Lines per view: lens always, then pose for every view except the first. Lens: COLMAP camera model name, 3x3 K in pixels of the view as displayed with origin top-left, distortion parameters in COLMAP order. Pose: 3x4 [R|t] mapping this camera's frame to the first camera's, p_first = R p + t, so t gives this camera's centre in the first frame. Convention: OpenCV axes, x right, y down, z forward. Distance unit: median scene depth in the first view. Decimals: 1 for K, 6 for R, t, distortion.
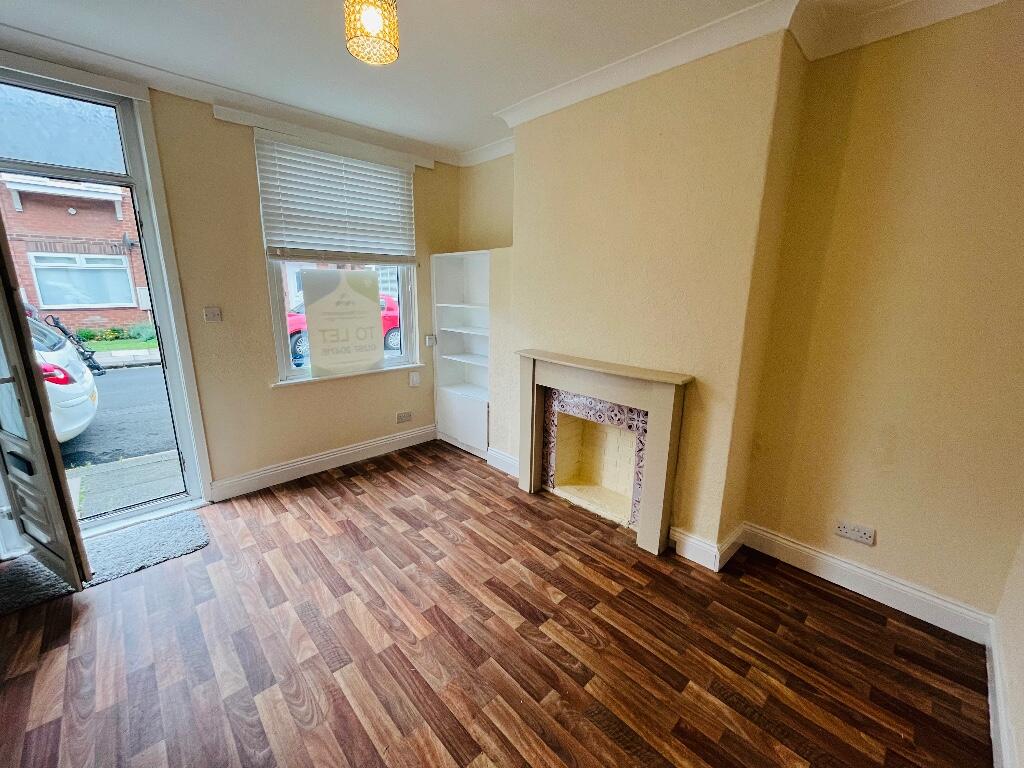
lens RADIAL K [[415.9, 0, 513.5], [0, 415.9, 389.0], [0, 0, 1]] dist [-0.000449, -0.000786]
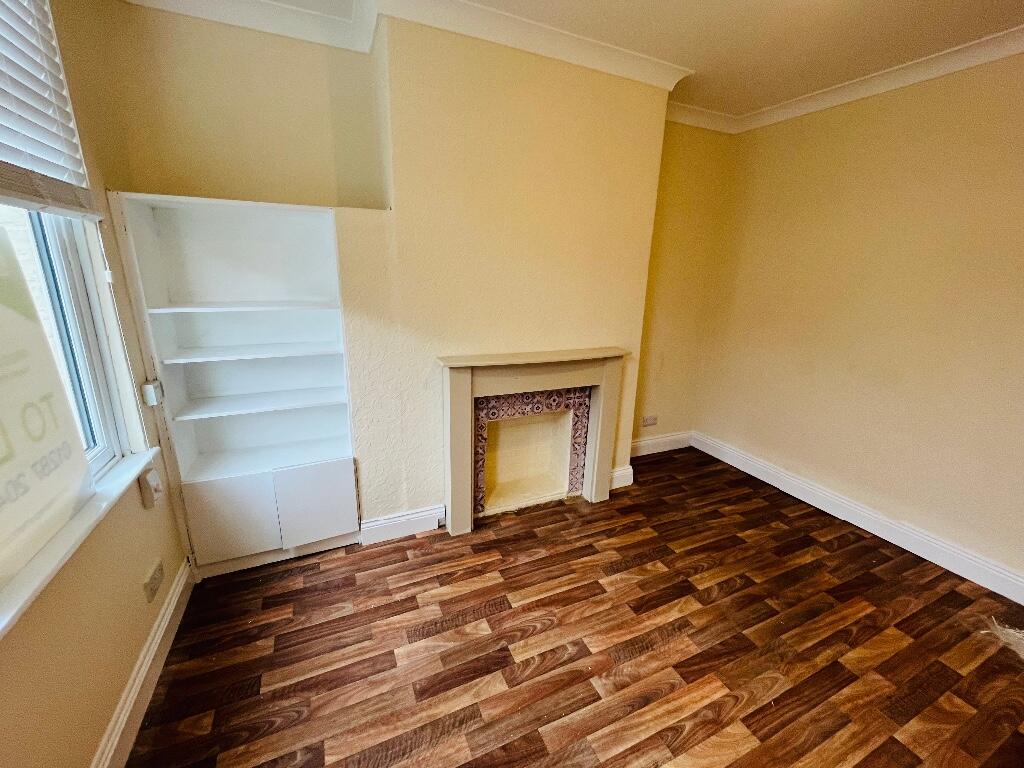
lens RADIAL K [[415.9, 0, 513.2], [0, 415.9, 376.8], [0, 0, 1]] dist [-0.000449, -0.000786]
pose [[0.327462, -0.232789, 0.915739, -0.687194], [0.202269, 0.963979, 0.172721, -0.183945], [-0.922960, 0.128666, 0.362752, 0.688714]]
